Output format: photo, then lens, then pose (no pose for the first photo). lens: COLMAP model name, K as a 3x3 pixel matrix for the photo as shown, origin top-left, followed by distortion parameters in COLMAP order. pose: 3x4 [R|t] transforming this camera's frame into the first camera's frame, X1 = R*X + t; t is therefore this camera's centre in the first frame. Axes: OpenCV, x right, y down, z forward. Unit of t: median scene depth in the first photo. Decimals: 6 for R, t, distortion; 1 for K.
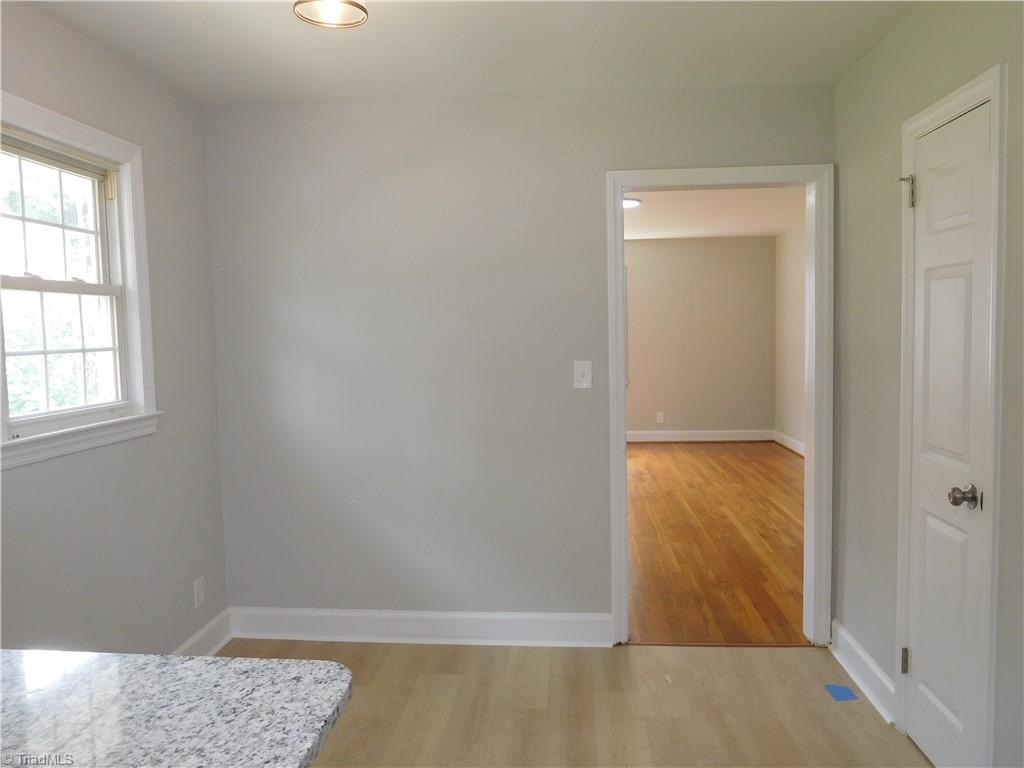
lens RADIAL K [[770.4, 0, 510.0], [0, 770.4, 374.6], [0, 0, 1]] dist [-0.005103, 0.009753]
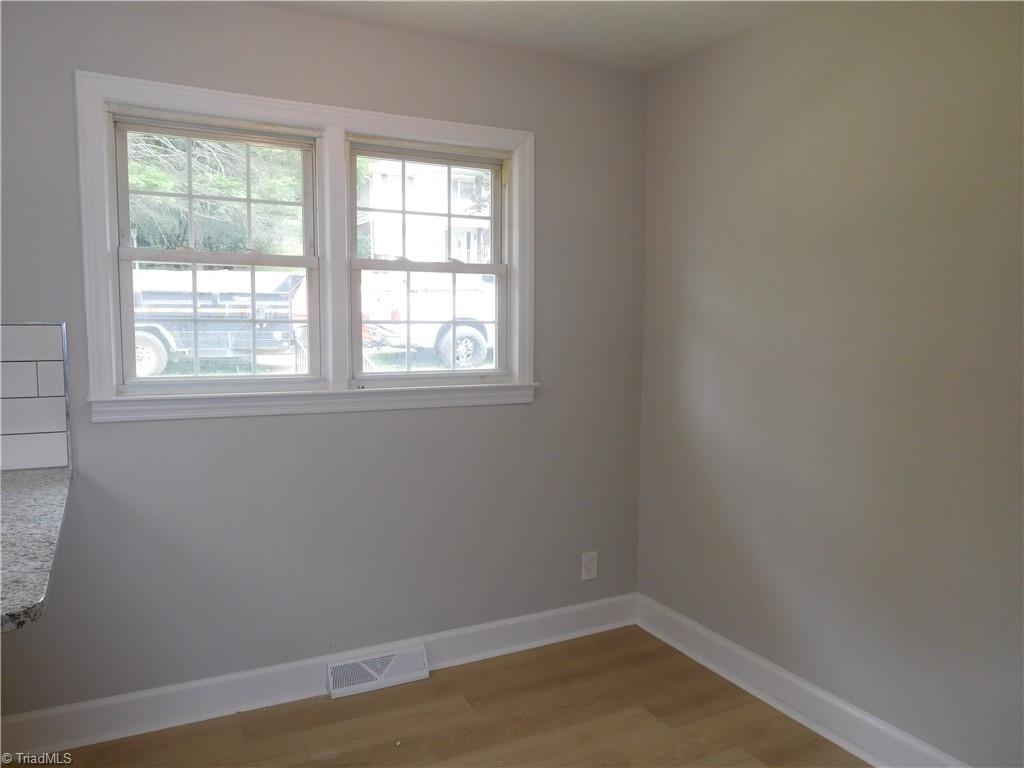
lens RADIAL K [[770.4, 0, 520.7], [0, 770.4, 383.1], [0, 0, 1]] dist [-0.005103, 0.009753]
pose [[0.534691, 0.090243, -0.840215, 0.449260], [-0.066200, 0.995699, 0.064815, -0.020427], [0.842451, 0.020966, 0.538365, 0.434502]]
